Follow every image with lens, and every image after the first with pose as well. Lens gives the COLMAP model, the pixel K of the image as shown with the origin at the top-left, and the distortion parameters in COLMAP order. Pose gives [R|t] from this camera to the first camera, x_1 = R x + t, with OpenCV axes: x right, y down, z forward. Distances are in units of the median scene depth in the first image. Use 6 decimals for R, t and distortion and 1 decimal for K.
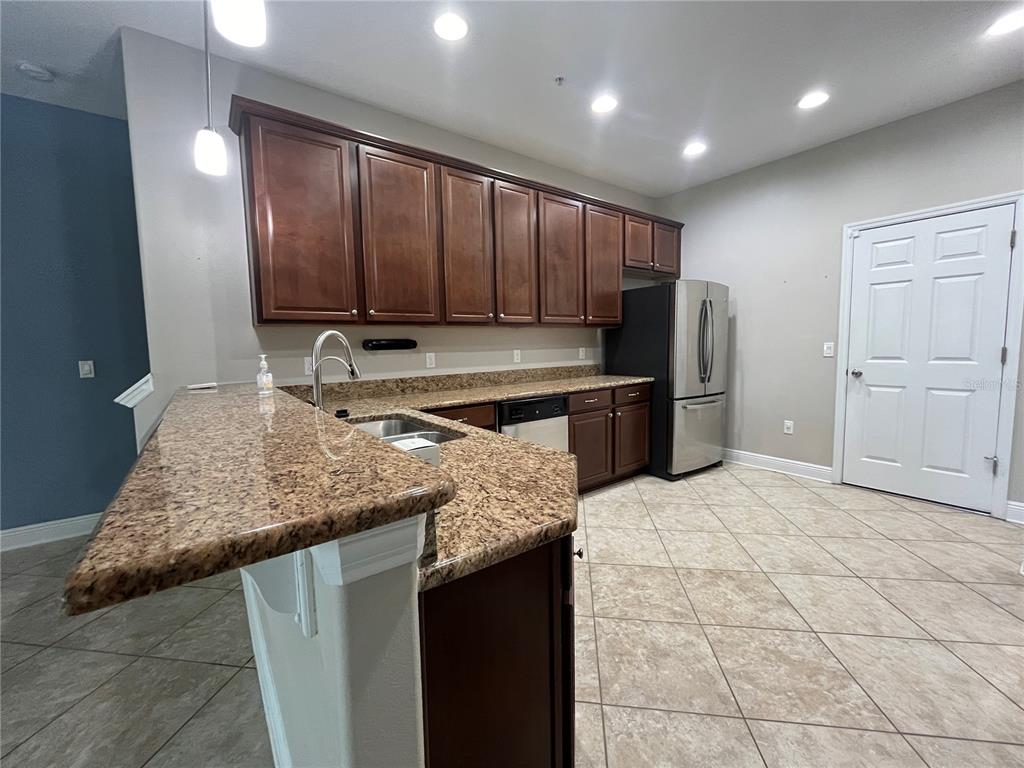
lens RADIAL K [[411.8, 0, 511.3], [0, 411.8, 378.1], [0, 0, 1]] dist [-0.003239, 0.000503]
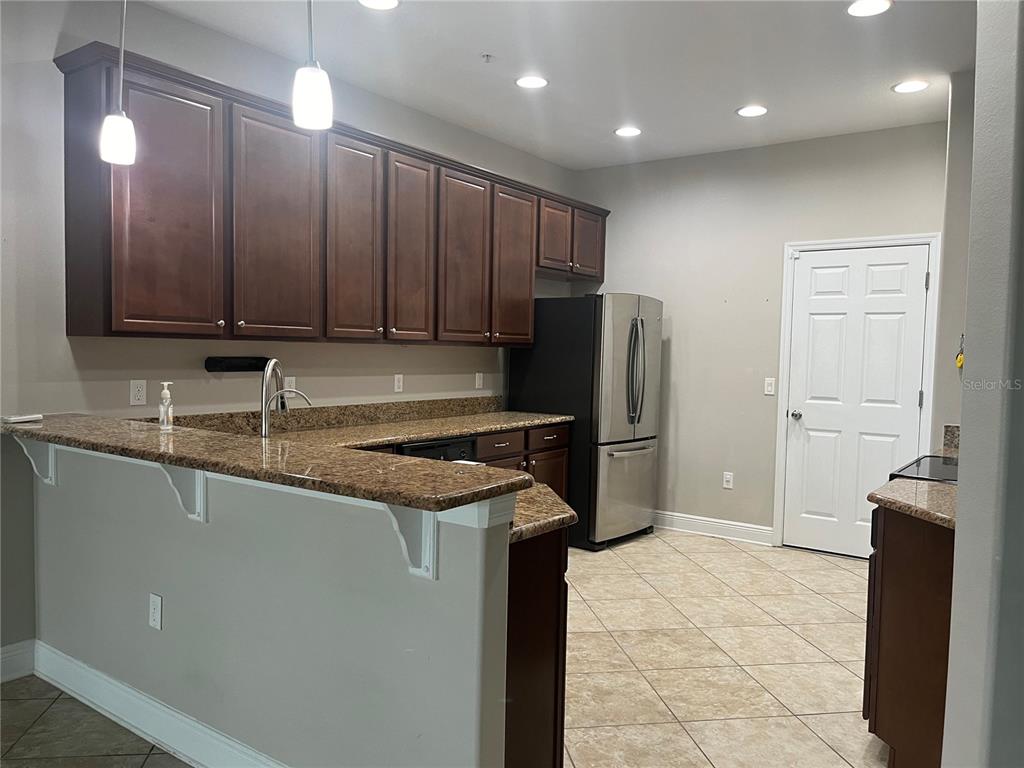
lens RADIAL K [[778.5, 0, 518.6], [0, 778.5, 386.6], [0, 0, 1]] dist [0.055278, -0.005784]
pose [[0.951205, 0.027613, 0.307321, -0.232363], [-0.017030, 0.999168, -0.037067, -0.000764], [-0.308089, 0.030025, 0.950884, -0.406366]]
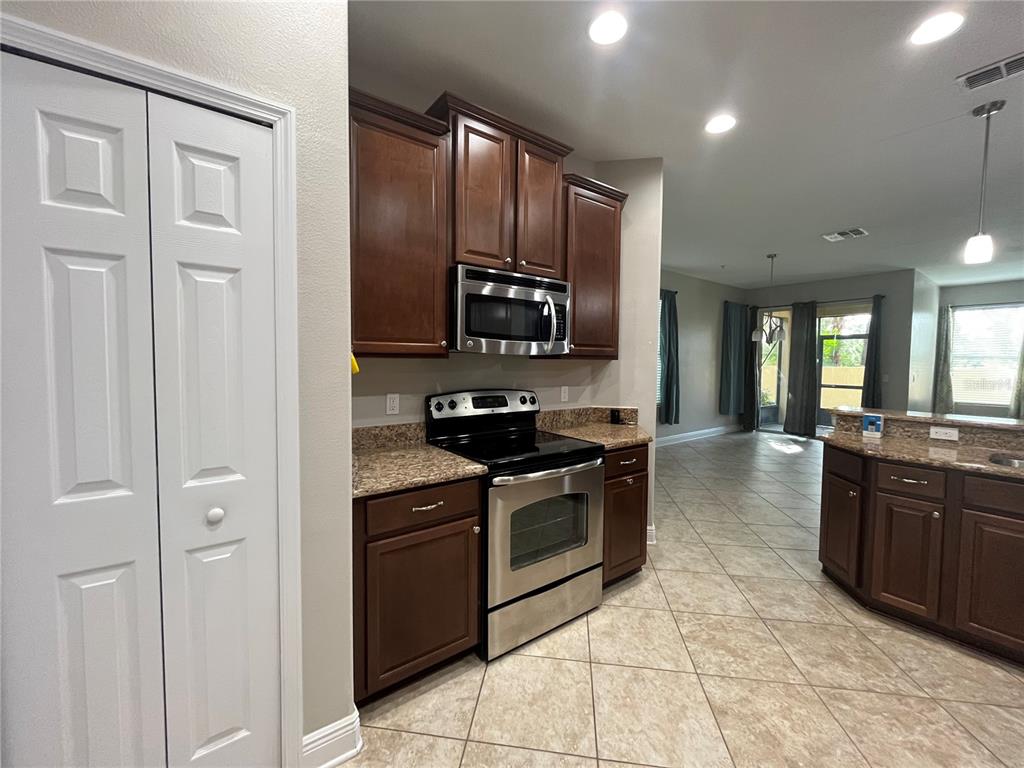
lens RADIAL K [[411.8, 0, 511.3], [0, 411.8, 378.1], [0, 0, 1]] dist [-0.003239, 0.000503]
pose [[-0.999938, 0.011146, 0.000007, 0.664120], [0.011058, 0.991987, 0.125853, -0.141877], [0.001396, 0.125845, -0.992049, 1.072184]]
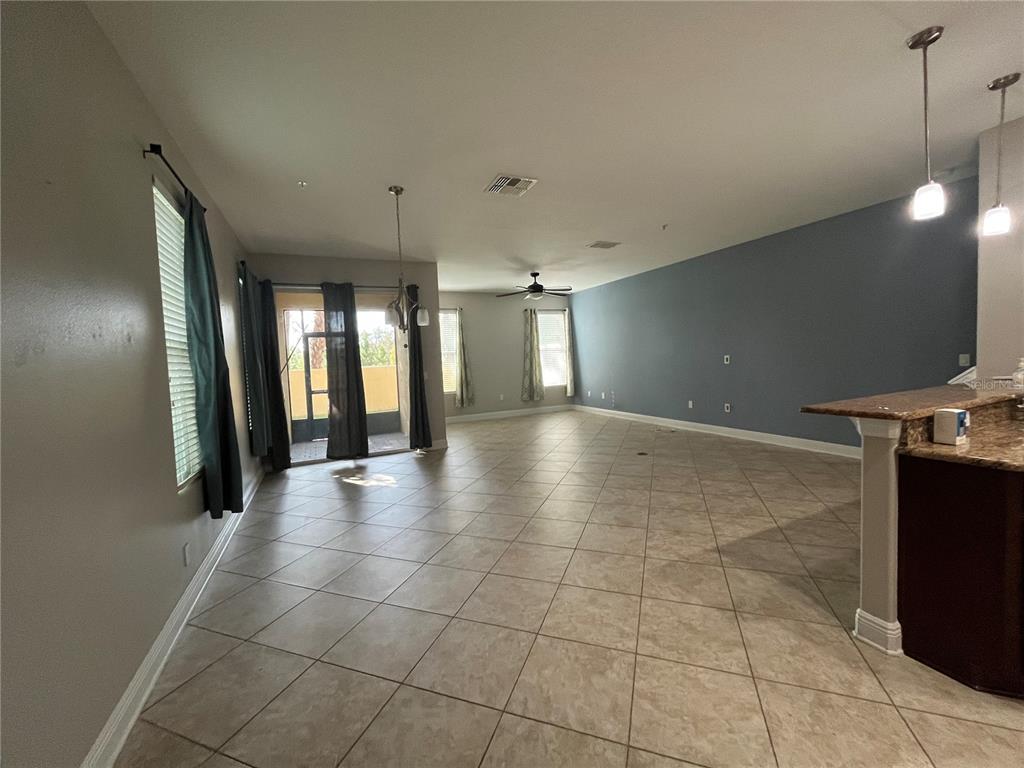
lens RADIAL K [[411.8, 0, 511.3], [0, 411.8, 378.1], [0, 0, 1]] dist [-0.003239, 0.000503]
pose [[-0.211406, 0.077998, -0.974281, 0.593165], [-0.033352, 0.995655, 0.086946, -0.027658], [0.976829, 0.050875, -0.207886, -0.199977]]
